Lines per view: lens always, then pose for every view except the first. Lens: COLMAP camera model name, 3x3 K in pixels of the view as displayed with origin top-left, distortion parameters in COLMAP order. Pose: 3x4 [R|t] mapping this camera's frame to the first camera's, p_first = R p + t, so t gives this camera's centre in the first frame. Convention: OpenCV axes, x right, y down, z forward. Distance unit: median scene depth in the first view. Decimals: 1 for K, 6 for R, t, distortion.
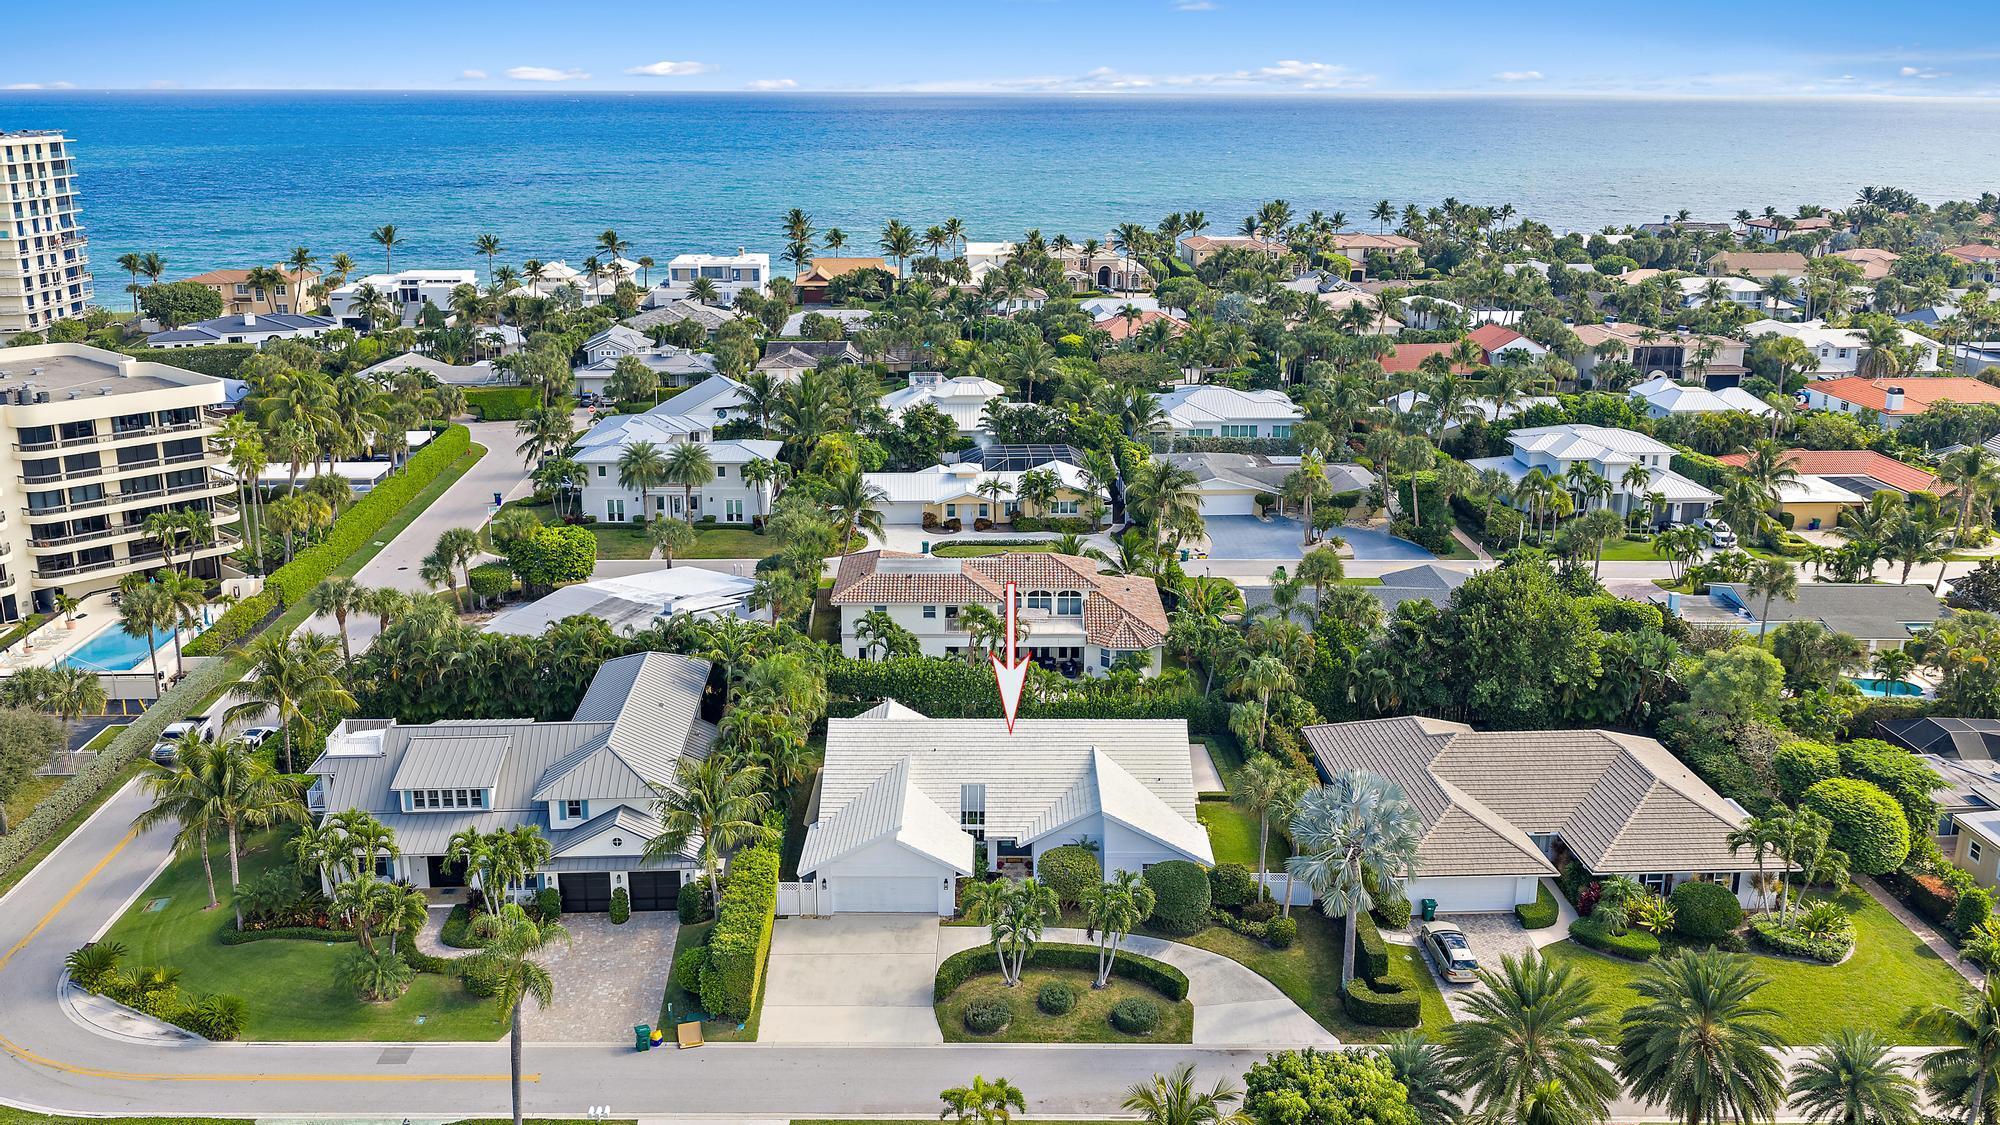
lens RADIAL K [[1734.5, 0, 993.8], [0, 1734.5, 556.4], [0, 0, 1]] dist [0.014701, 0.000618]
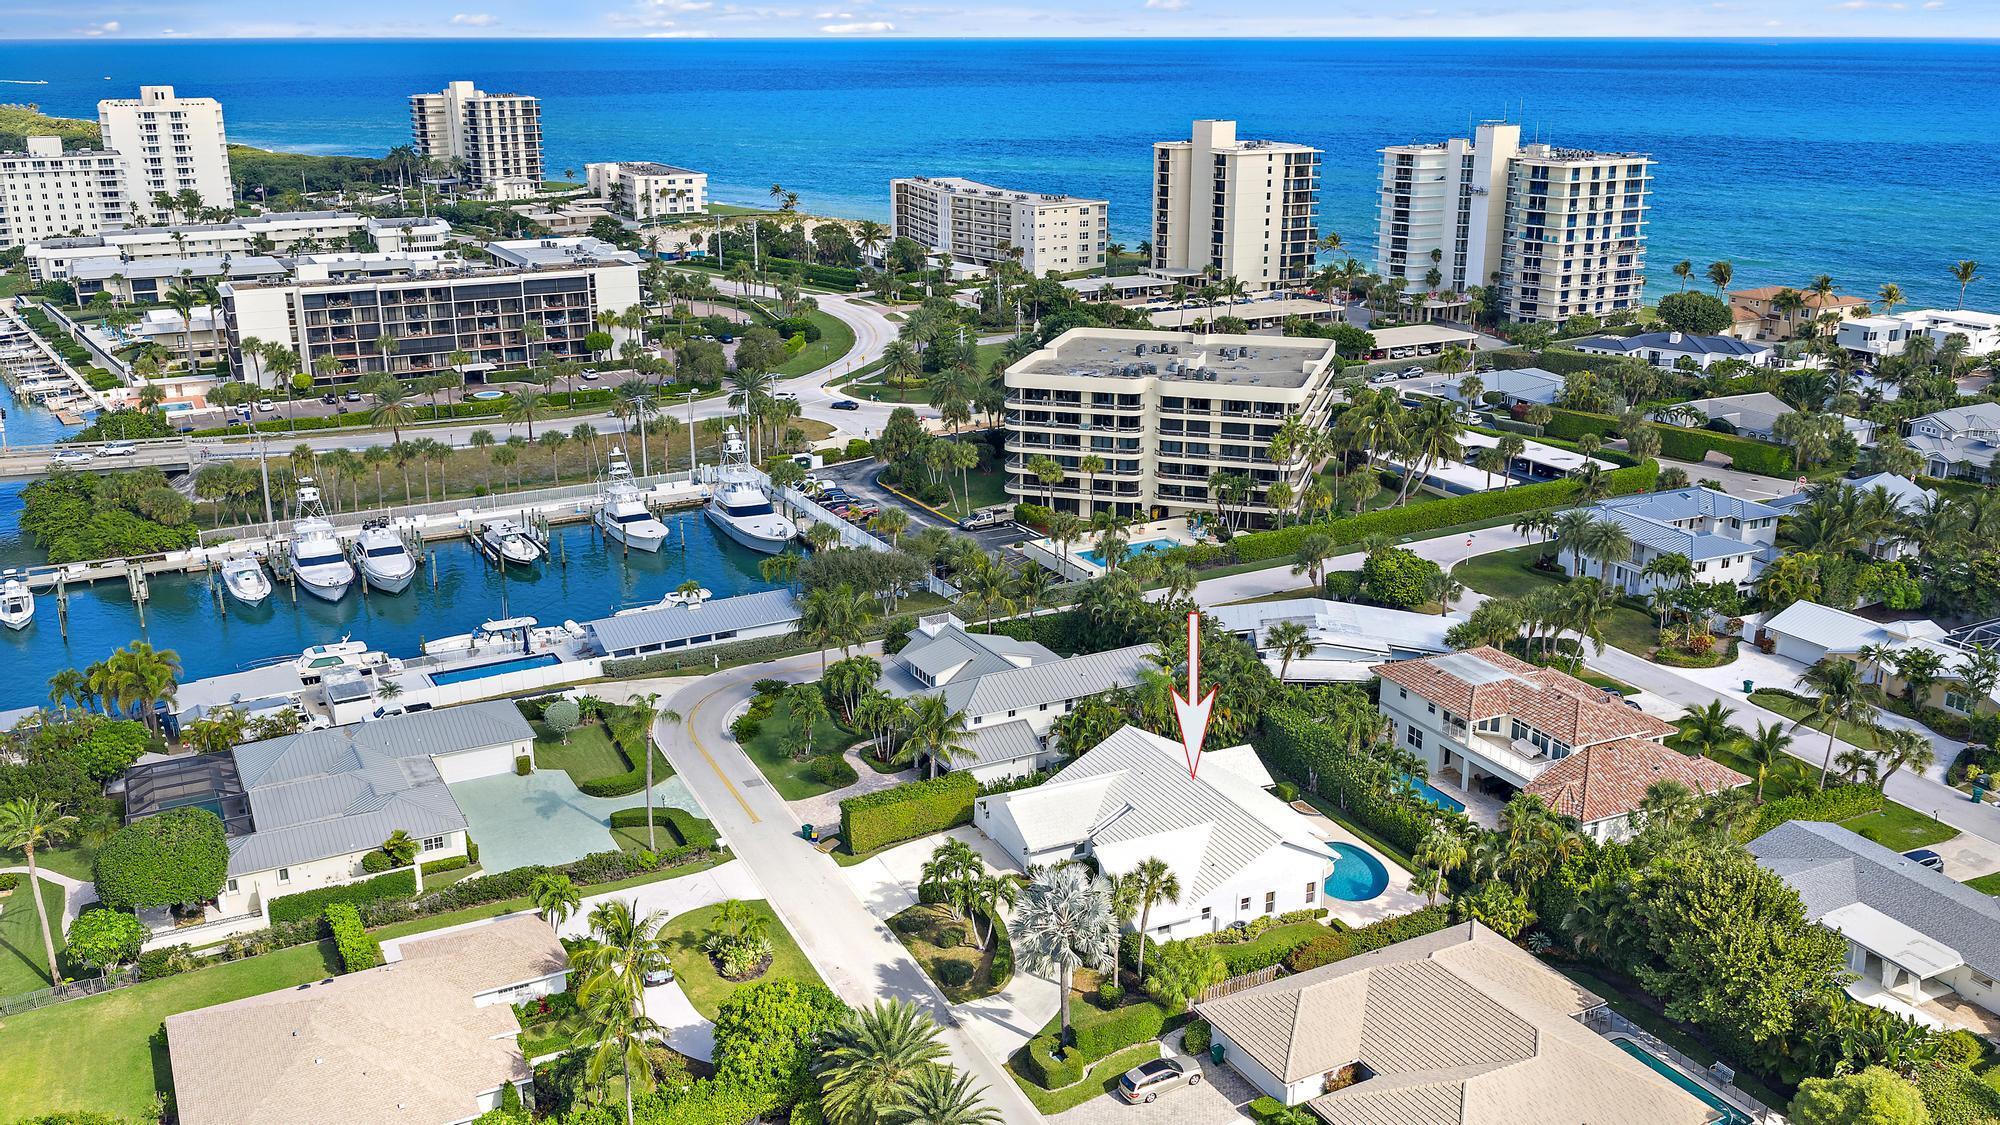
lens RADIAL K [[1734.5, 0, 996.0], [0, 1734.5, 571.1], [0, 0, 1]] dist [0.014701, 0.000618]
pose [[0.415823, 0.268489, -0.868910, 0.659073], [-0.234080, 0.954836, 0.183018, -0.158354], [0.878805, 0.127291, 0.459890, 0.208553]]
